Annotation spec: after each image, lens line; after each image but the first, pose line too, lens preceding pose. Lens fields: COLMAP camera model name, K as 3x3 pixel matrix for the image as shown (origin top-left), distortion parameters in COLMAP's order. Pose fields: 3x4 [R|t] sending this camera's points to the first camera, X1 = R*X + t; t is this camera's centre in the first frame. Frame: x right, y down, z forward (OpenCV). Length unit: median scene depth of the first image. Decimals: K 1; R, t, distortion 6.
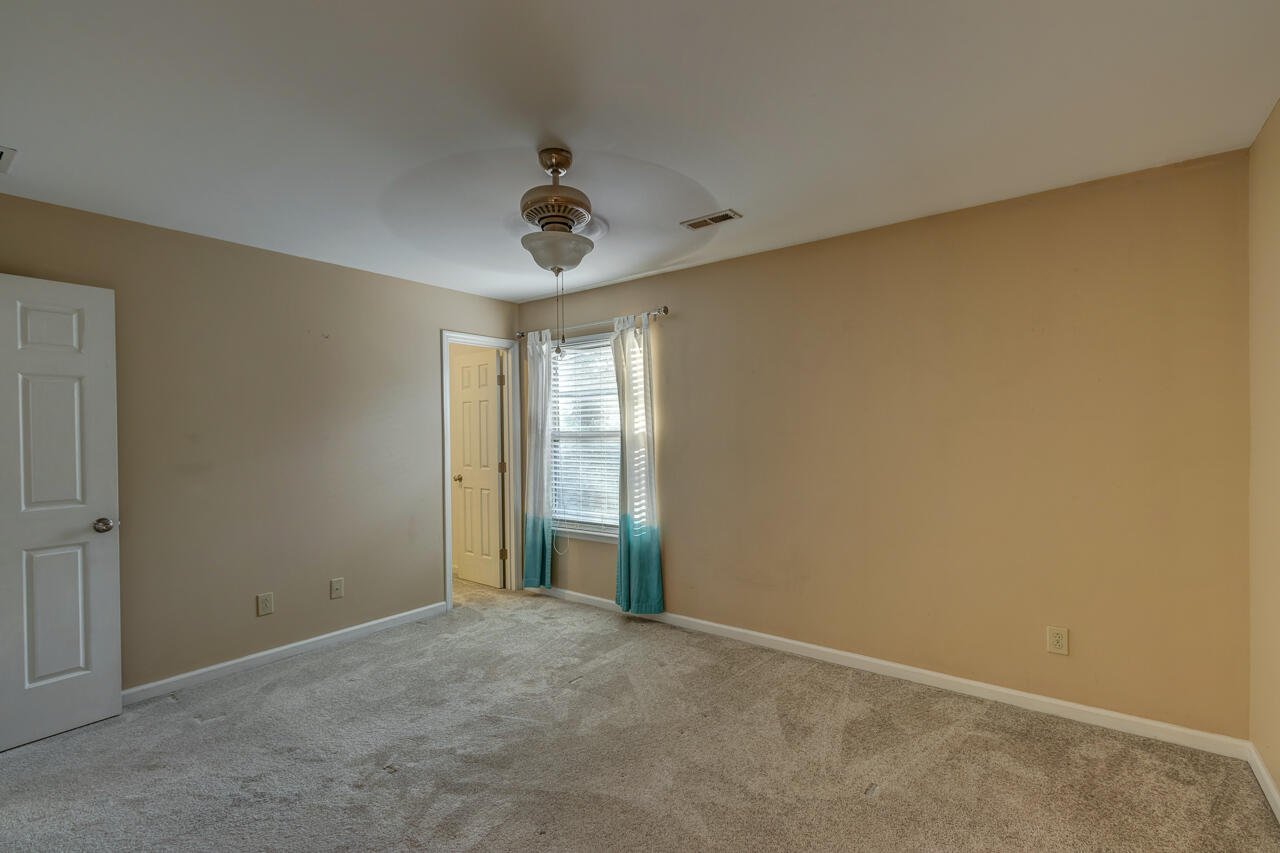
lens RADIAL K [[589.3, 0, 634.6], [0, 589.3, 426.9], [0, 0, 1]] dist [0.010243, -0.001176]
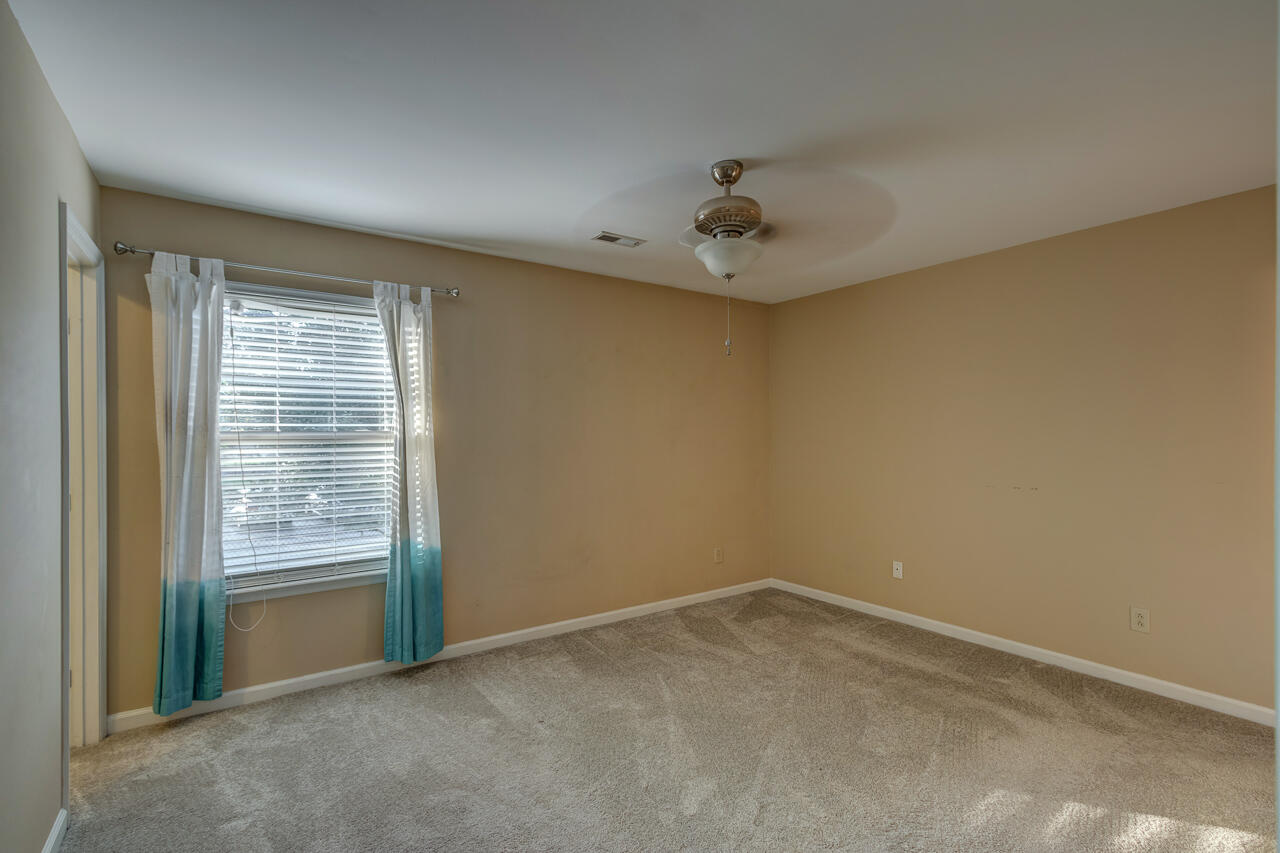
lens RADIAL K [[589.3, 0, 627.8], [0, 589.3, 429.9], [0, 0, 1]] dist [0.010243, -0.001176]
pose [[0.300092, 0.014560, 0.953799, -0.665074], [-0.002998, 0.999893, -0.014320, 0.014635], [-0.953906, 0.001438, 0.300104, 0.484755]]
